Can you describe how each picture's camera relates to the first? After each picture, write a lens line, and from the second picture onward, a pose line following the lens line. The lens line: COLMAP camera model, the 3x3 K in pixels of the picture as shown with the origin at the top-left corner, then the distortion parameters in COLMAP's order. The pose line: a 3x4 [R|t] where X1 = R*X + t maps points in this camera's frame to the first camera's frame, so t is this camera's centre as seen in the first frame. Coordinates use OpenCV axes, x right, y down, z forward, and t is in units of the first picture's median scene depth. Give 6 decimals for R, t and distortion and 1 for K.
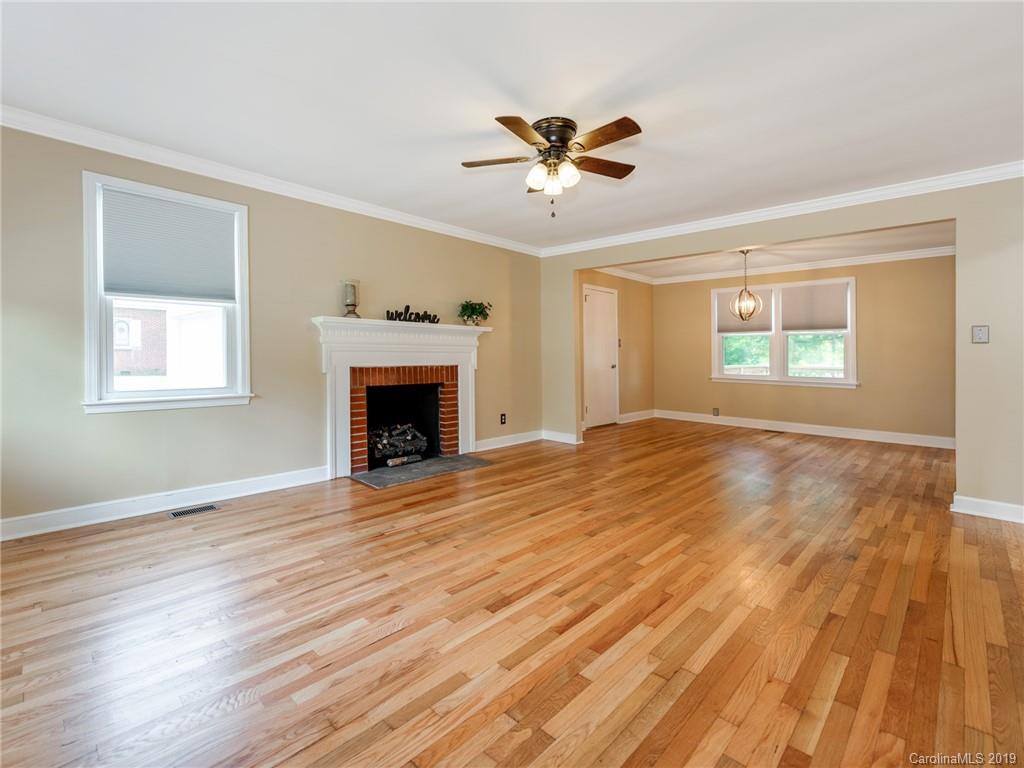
lens RADIAL K [[423.9, 0, 513.3], [0, 423.9, 363.2], [0, 0, 1]] dist [0.011474, -0.006302]
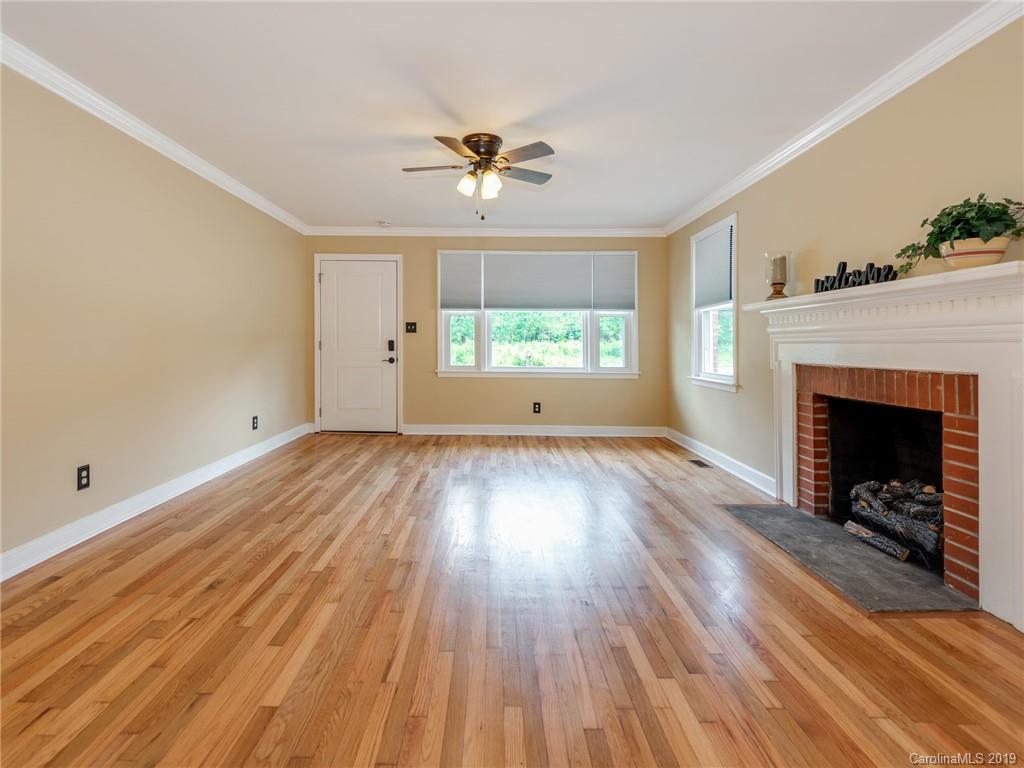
lens RADIAL K [[544.0, 0, 512.0], [0, 544.0, 384.0], [0, 0, 1]] dist [-0.000642, -0.000776]
pose [[-0.701417, 0.040214, -0.711616, 0.617035], [-0.021465, 0.996762, 0.077485, -0.018323], [0.712428, 0.069624, -0.698283, 1.239799]]
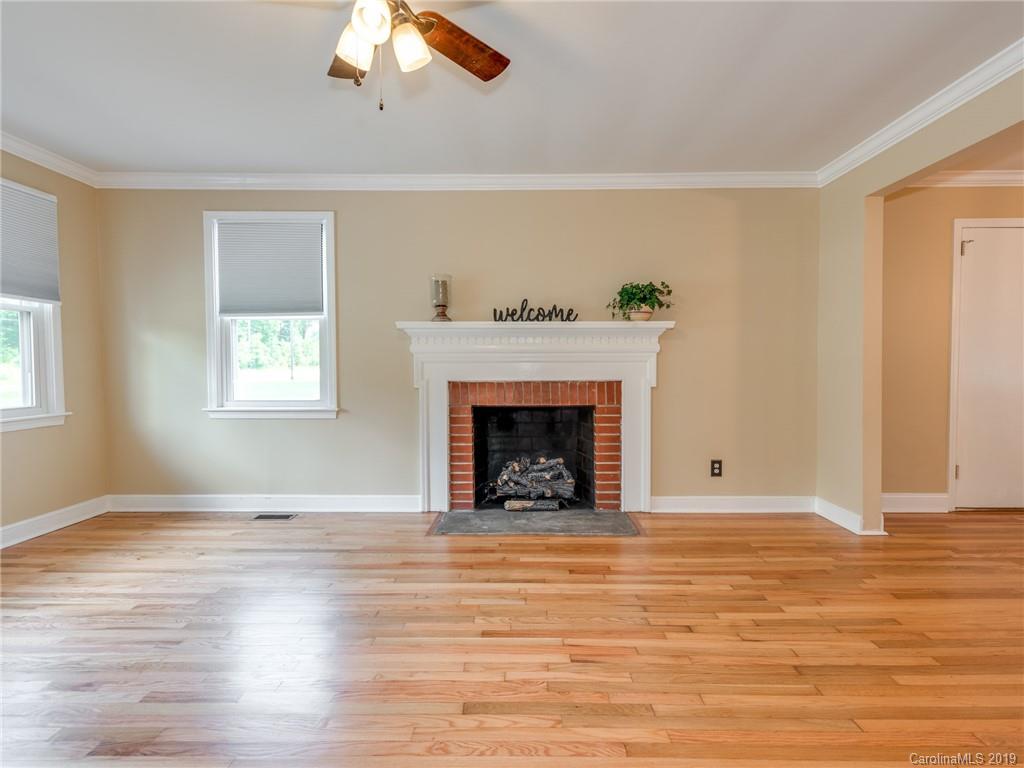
lens RADIAL K [[514.9, 0, 511.5], [0, 514.9, 394.9], [0, 0, 1]] dist [0.011101, -0.001352]
pose [[0.722554, 0.030658, -0.690634, 0.372024], [-0.005142, 0.999227, 0.038976, -0.004090], [0.691295, -0.024611, 0.722153, 0.337198]]
